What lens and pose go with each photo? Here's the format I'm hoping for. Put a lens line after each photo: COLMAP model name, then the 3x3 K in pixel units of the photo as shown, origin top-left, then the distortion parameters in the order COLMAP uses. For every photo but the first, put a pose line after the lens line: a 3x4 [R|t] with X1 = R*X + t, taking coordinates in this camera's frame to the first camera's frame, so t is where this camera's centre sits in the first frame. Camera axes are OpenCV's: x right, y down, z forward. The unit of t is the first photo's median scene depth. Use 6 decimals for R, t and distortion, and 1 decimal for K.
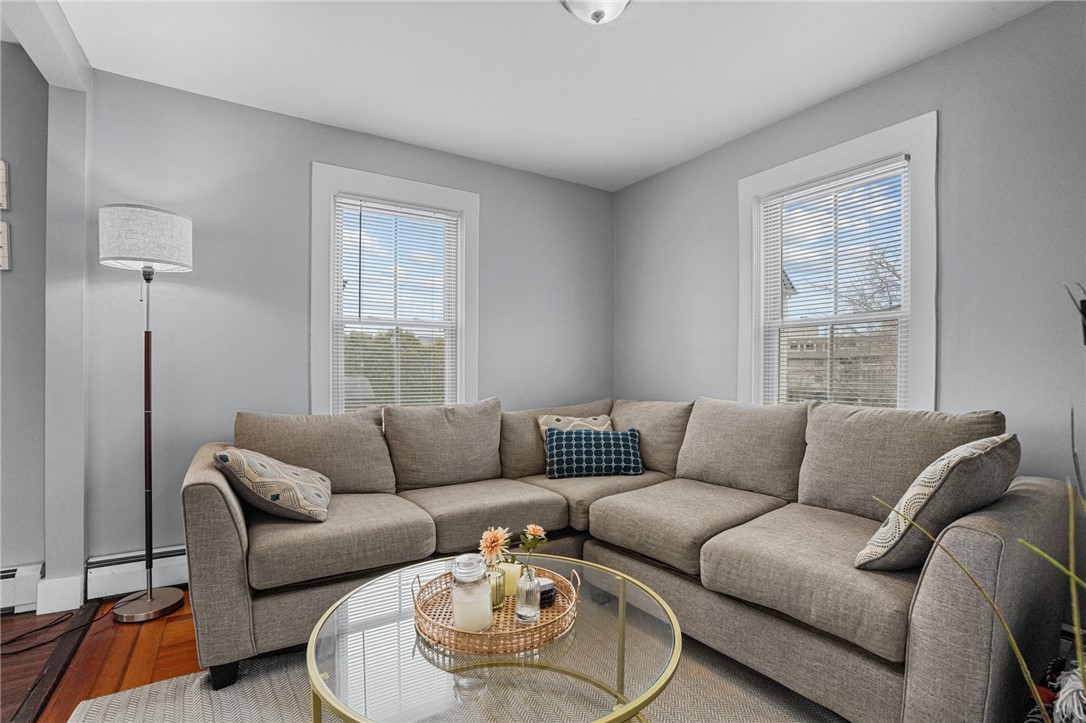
lens RADIAL K [[508.6, 0, 539.9], [0, 508.6, 372.0], [0, 0, 1]] dist [-0.032245, 0.000009]
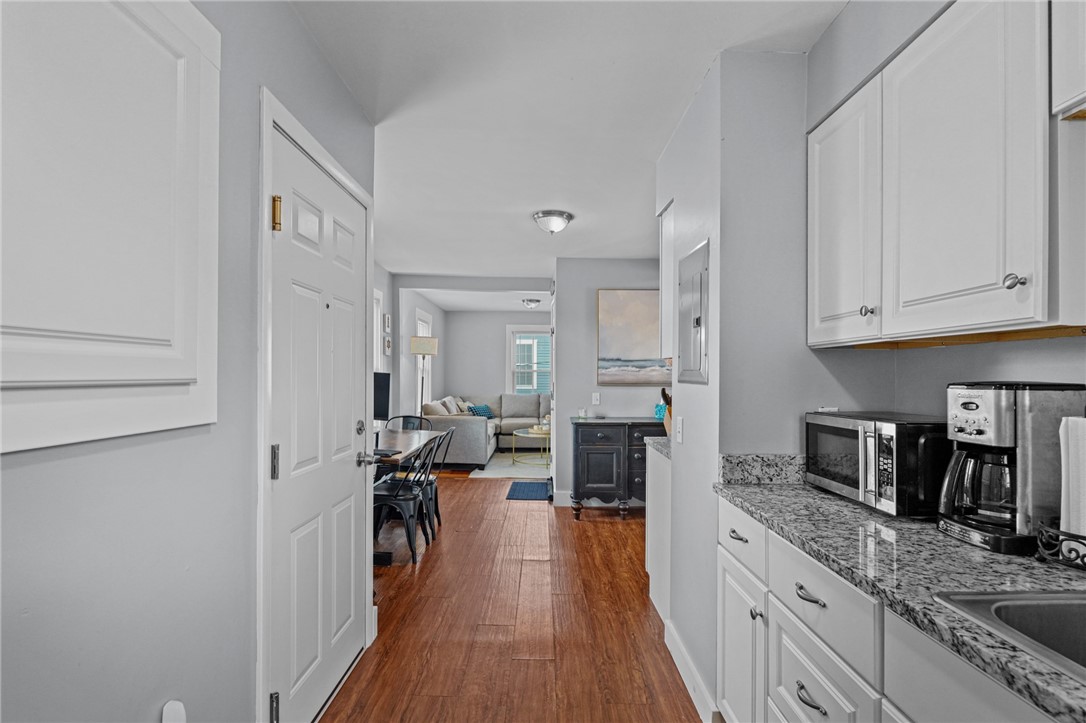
lens RADIAL K [[508.5, 0, 540.3], [0, 508.5, 374.3], [0, 0, 1]] dist [-0.003680, -0.000283]
pose [[0.529284, -0.005917, 0.848424, -2.715723], [-0.000906, 0.999971, 0.007539, -0.114051], [-0.848444, -0.004759, 0.529264, -1.077438]]
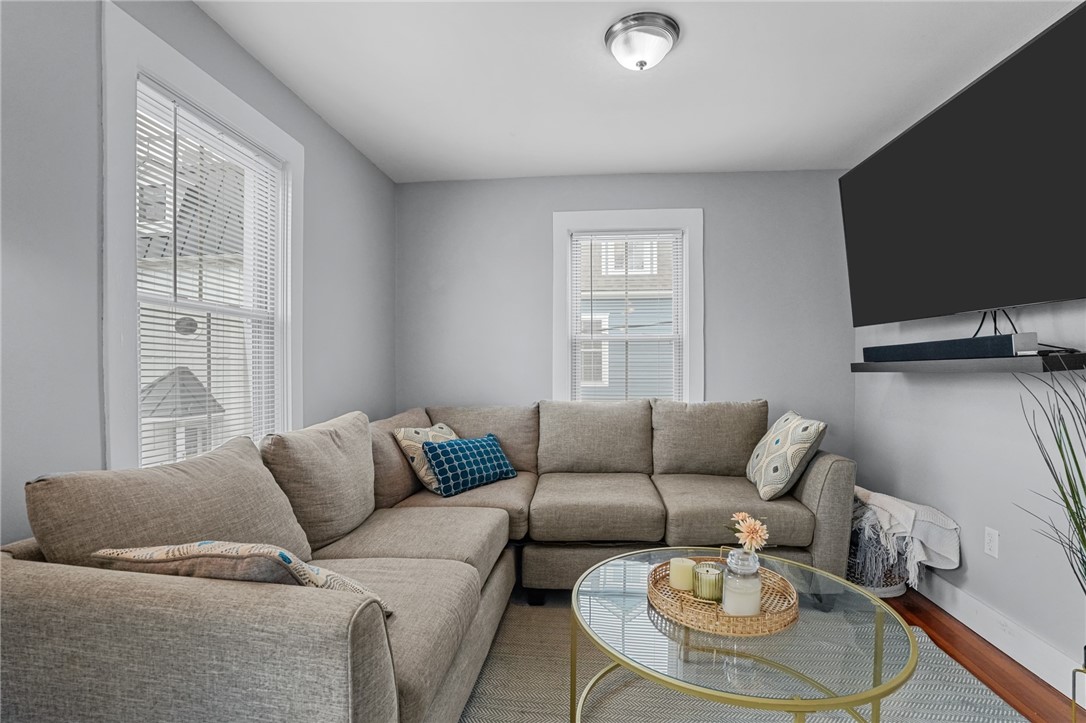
lens RADIAL K [[515.6, 0, 539.4], [0, 515.6, 379.0], [0, 0, 1]] dist [-0.072875, 0.032588]
pose [[0.625887, -0.017655, 0.779714, -0.682664], [0.003700, 0.999800, 0.019669, -0.021680], [-0.779905, -0.009425, 0.625827, 0.345085]]
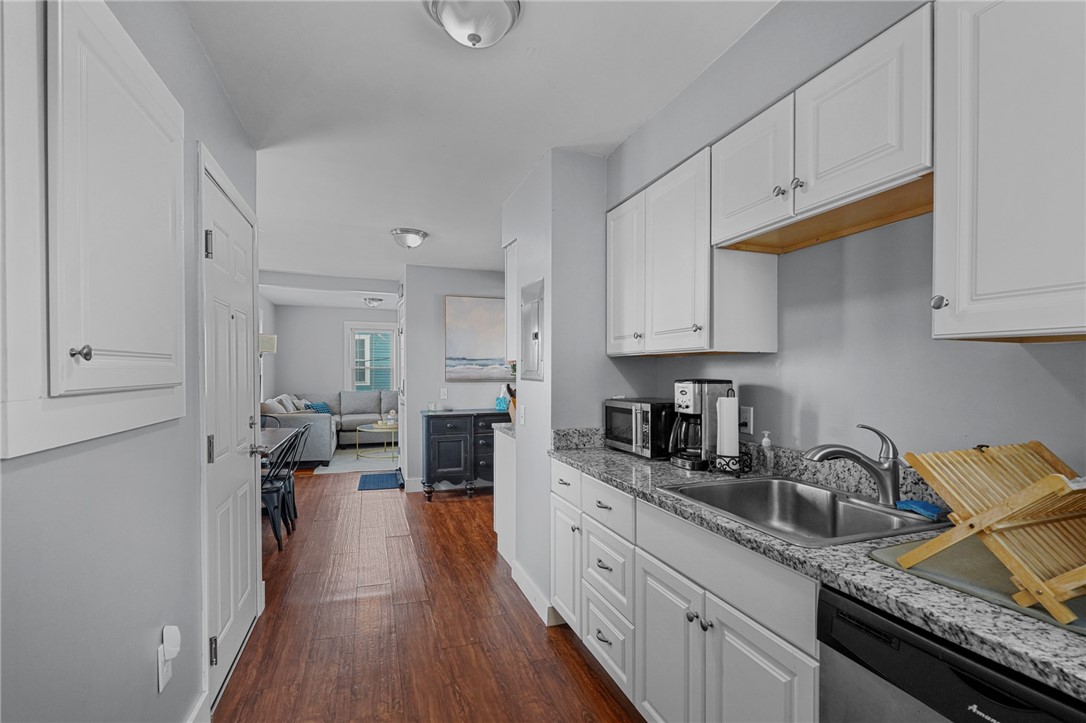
lens RADIAL K [[508.5, 0, 540.3], [0, 508.5, 374.3], [0, 0, 1]] dist [-0.003680, -0.000283]
pose [[0.227006, -0.016650, 0.973751, -2.988680], [-0.000251, 0.999853, 0.017155, -0.126831], [-0.973893, -0.004139, 0.226968, -1.125633]]
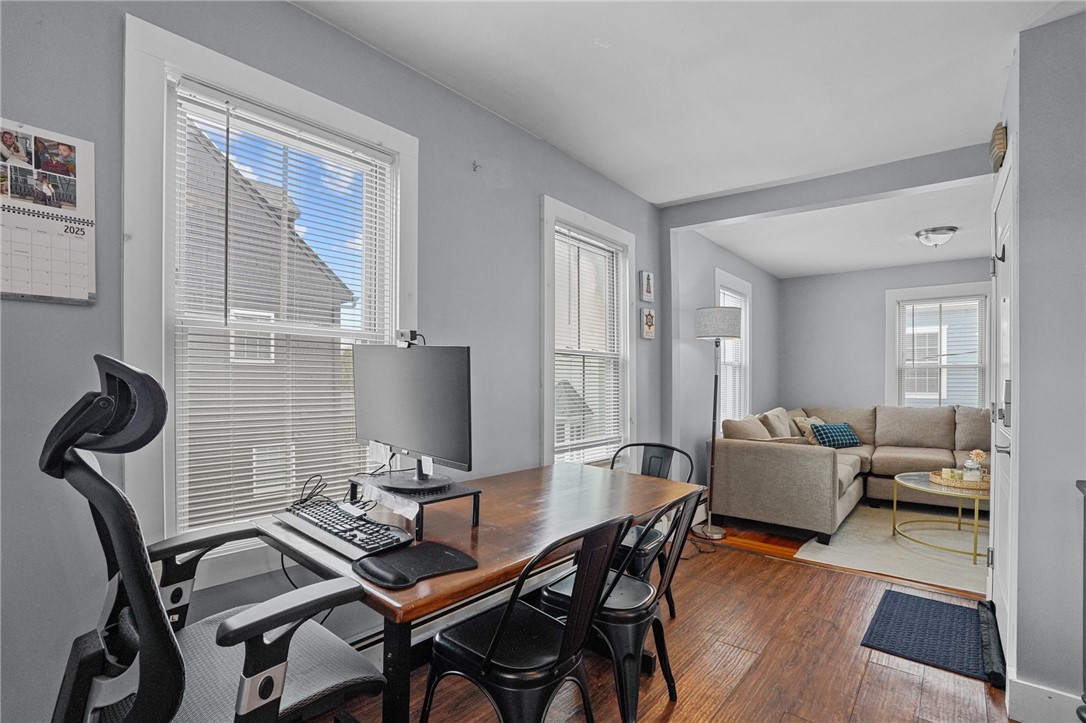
lens RADIAL K [[519.2, 0, 548.0], [0, 519.2, 394.3], [0, 0, 1]] dist [-0.026656, 0.000582]
pose [[0.940637, -0.019023, 0.338880, -1.809916], [0.010871, 0.999604, 0.025940, -0.064684], [-0.339240, -0.020716, 0.940472, -0.488000]]
